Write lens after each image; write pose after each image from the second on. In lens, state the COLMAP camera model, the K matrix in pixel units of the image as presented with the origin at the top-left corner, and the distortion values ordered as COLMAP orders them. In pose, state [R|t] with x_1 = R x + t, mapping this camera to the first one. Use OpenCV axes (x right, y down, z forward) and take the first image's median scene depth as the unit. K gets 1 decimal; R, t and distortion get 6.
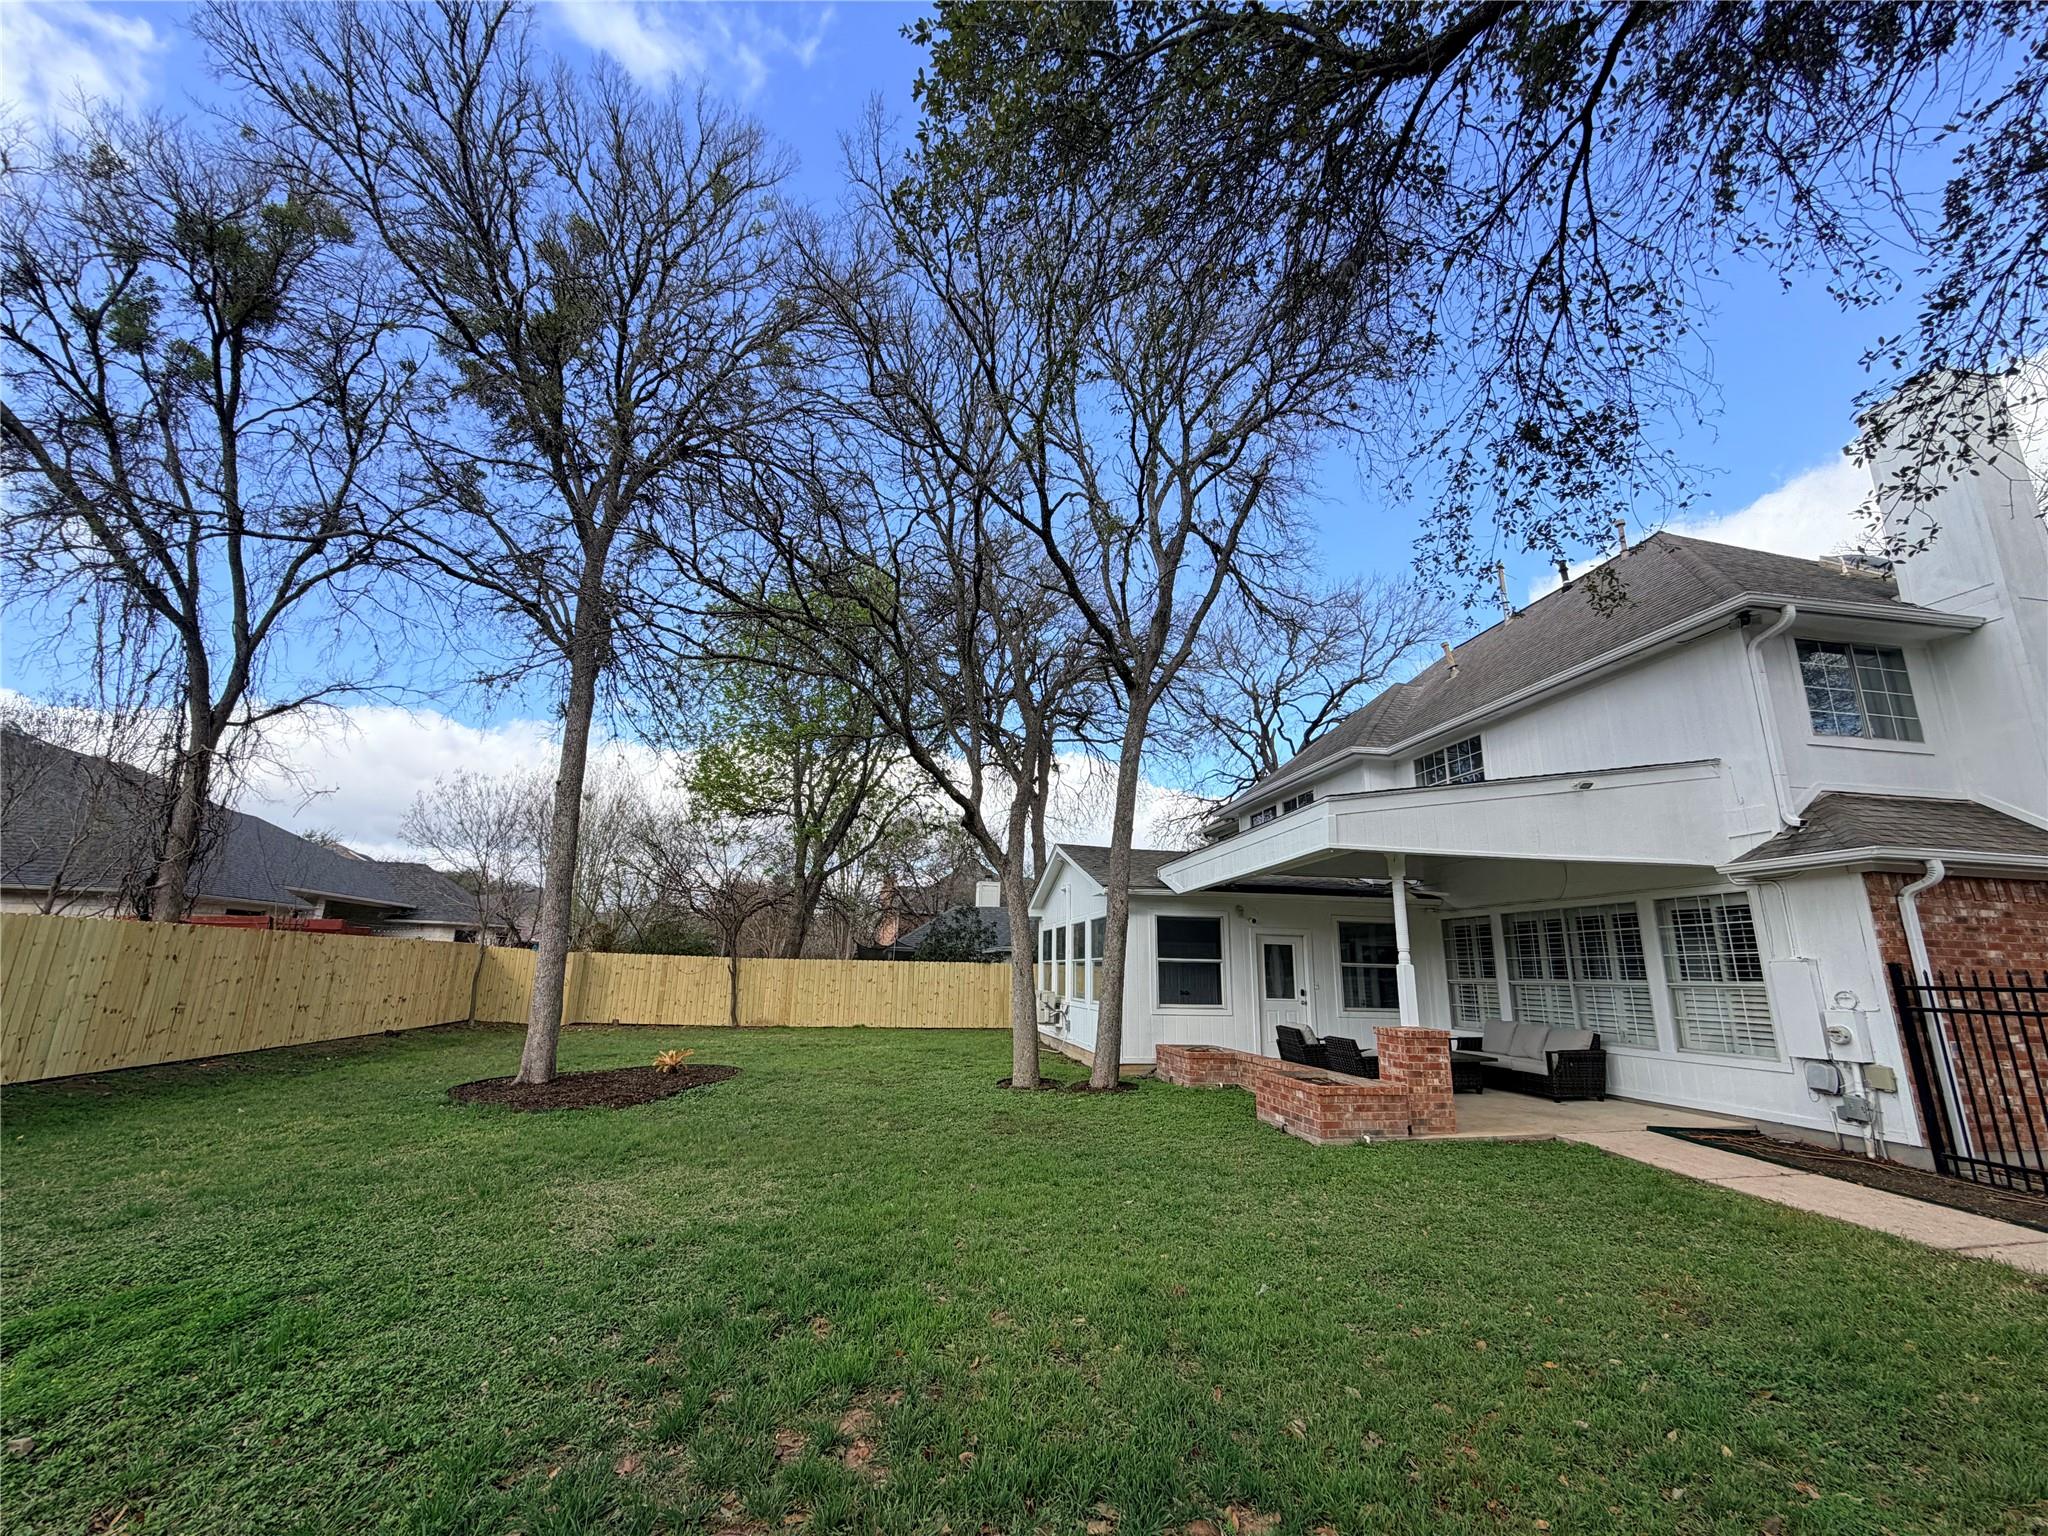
lens RADIAL K [[822.1, 0, 1014.8], [0, 822.1, 775.0], [0, 0, 1]] dist [0.007909, 0.000035]
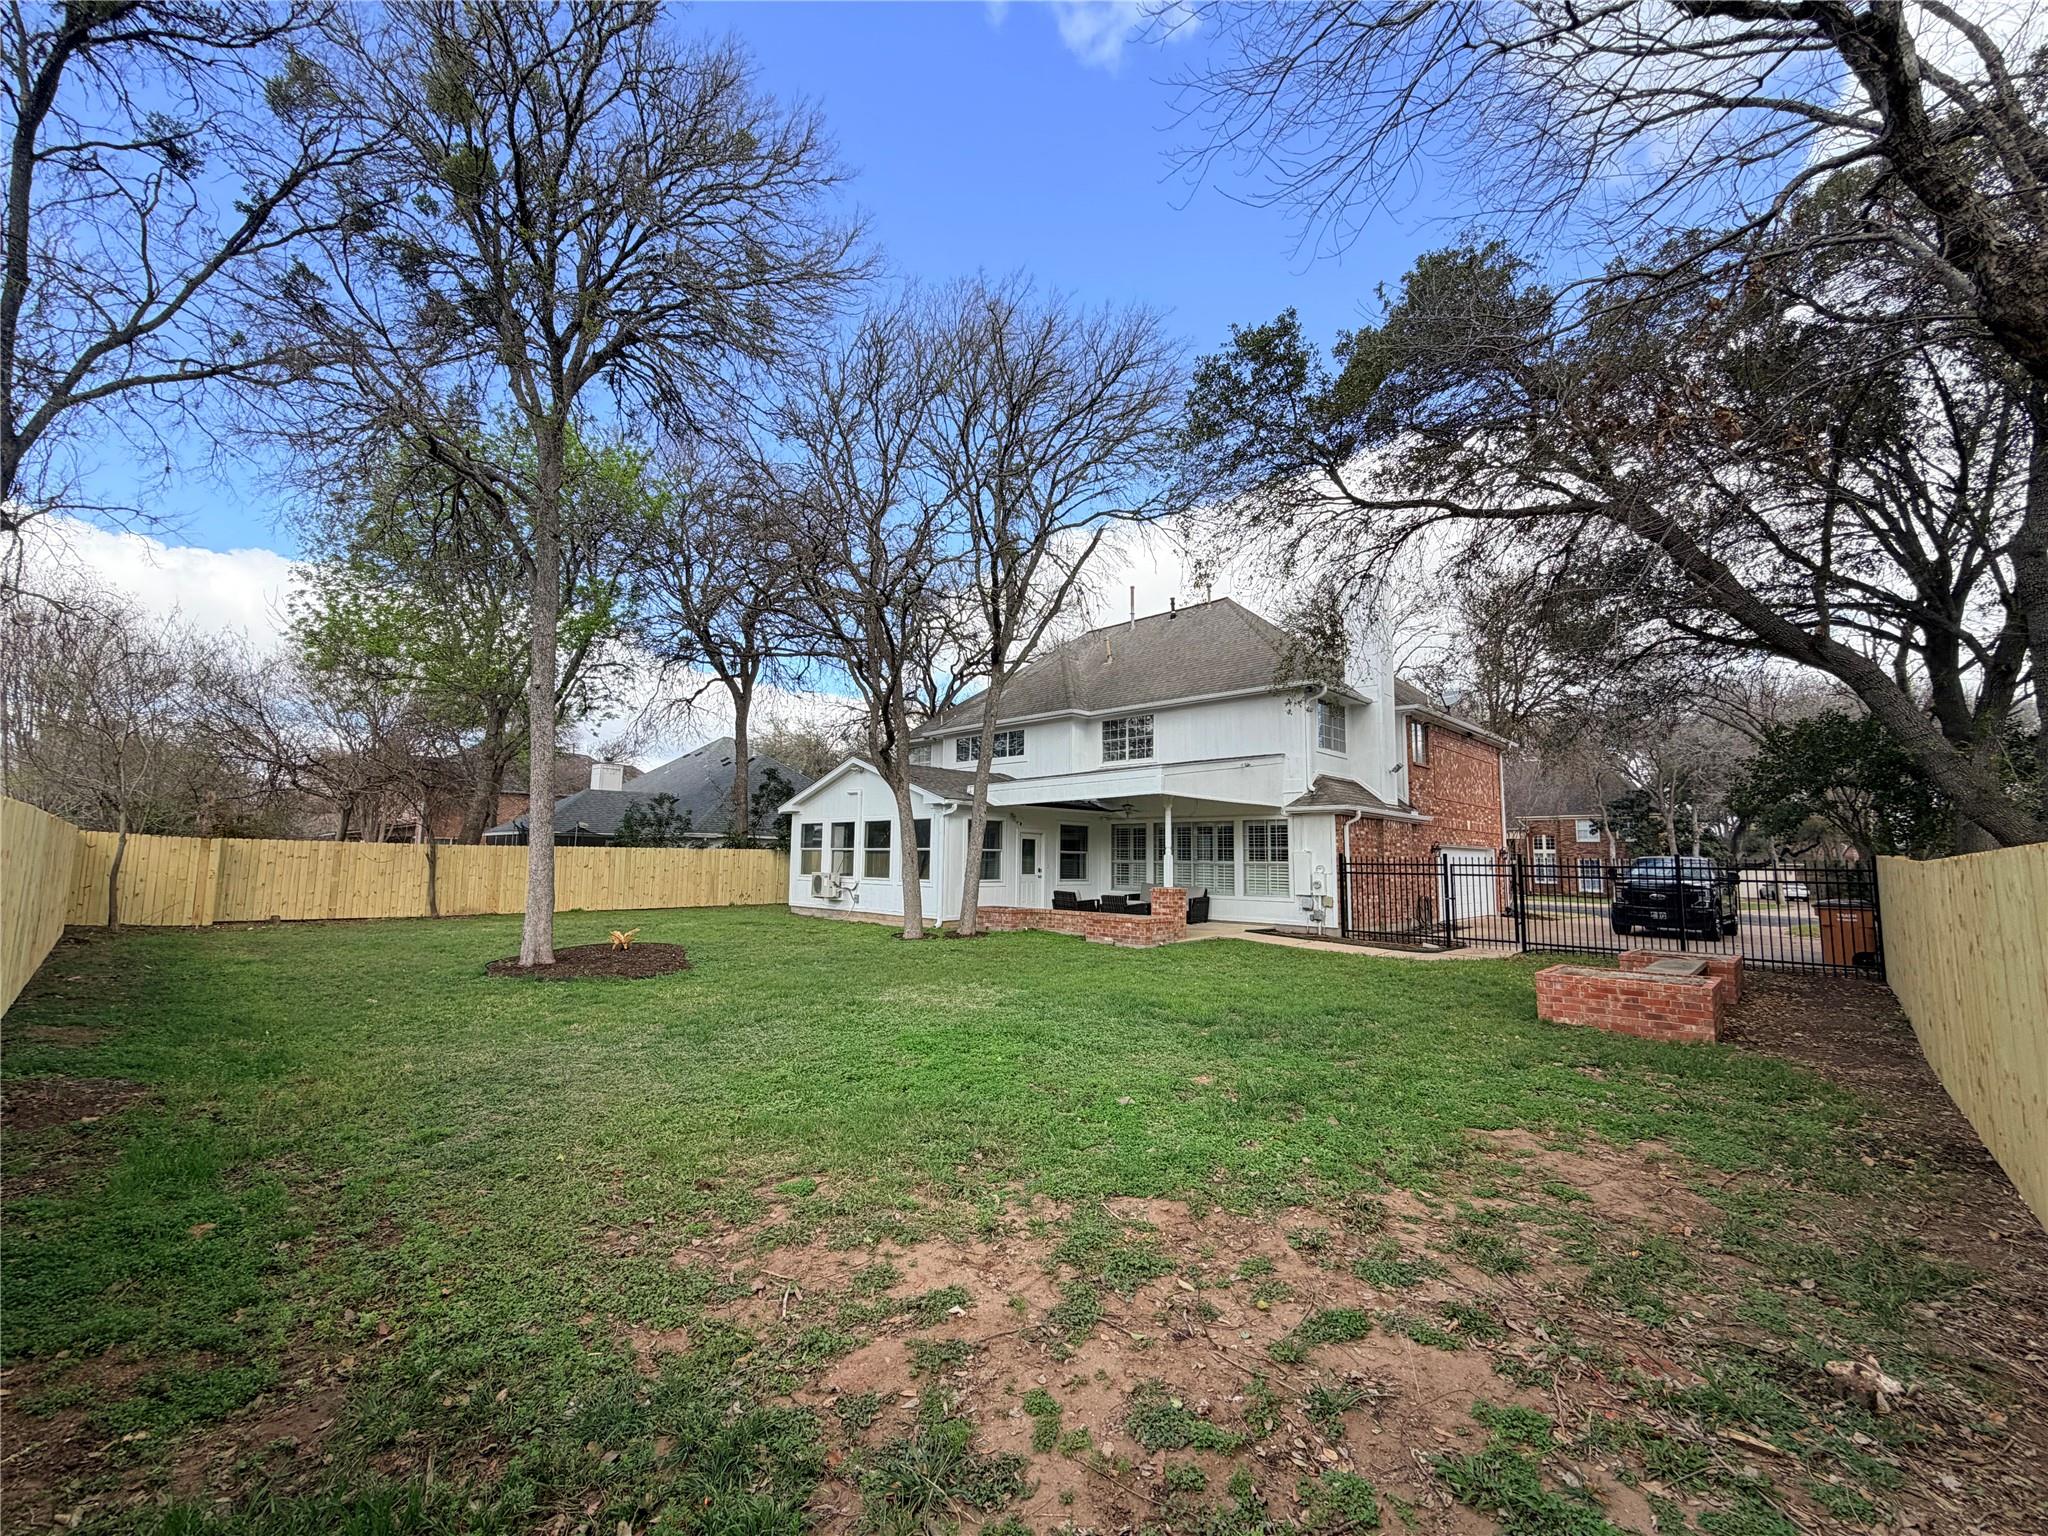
lens RADIAL K [[822.1, 0, 1014.8], [0, 822.1, 775.0], [0, 0, 1]] dist [0.007909, 0.000035]
pose [[0.810275, 0.051733, 0.583763, -0.706696], [-0.133870, 0.986099, 0.098427, -0.065265], [-0.570556, -0.157902, 0.805936, -0.208007]]
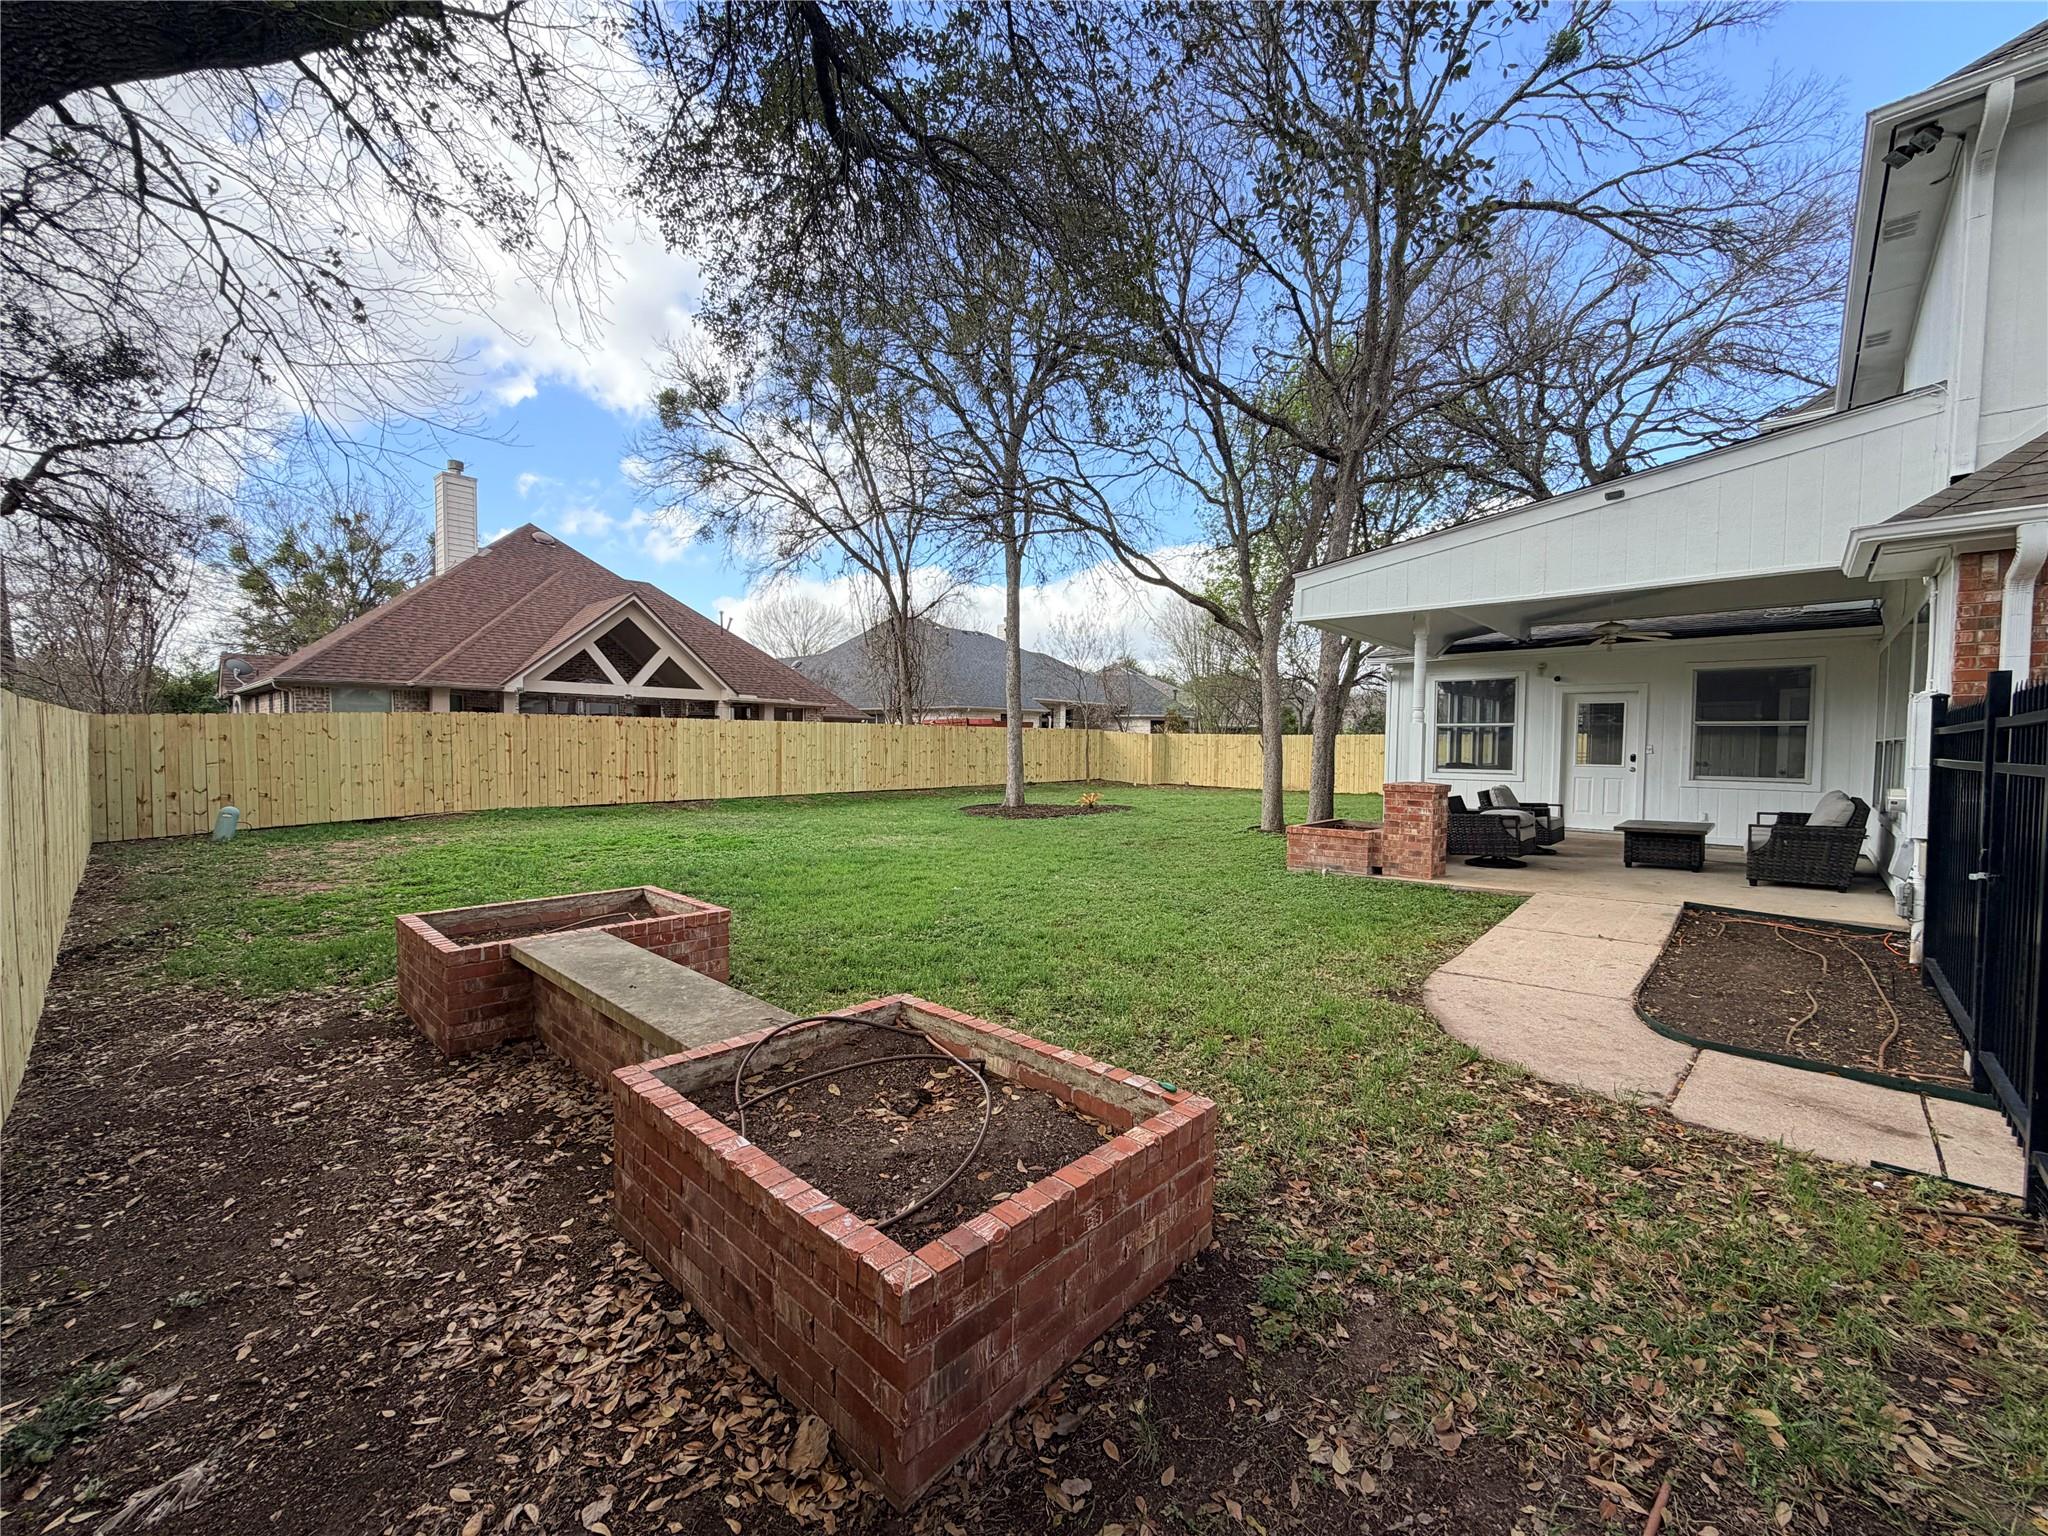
lens RADIAL K [[822.1, 0, 1014.8], [0, 822.1, 775.0], [0, 0, 1]] dist [0.007909, 0.000035]
pose [[0.608489, 0.014988, -0.793421, 0.770150], [0.190438, 0.967847, 0.164334, 0.026436], [0.770373, -0.251093, 0.586070, 0.014632]]
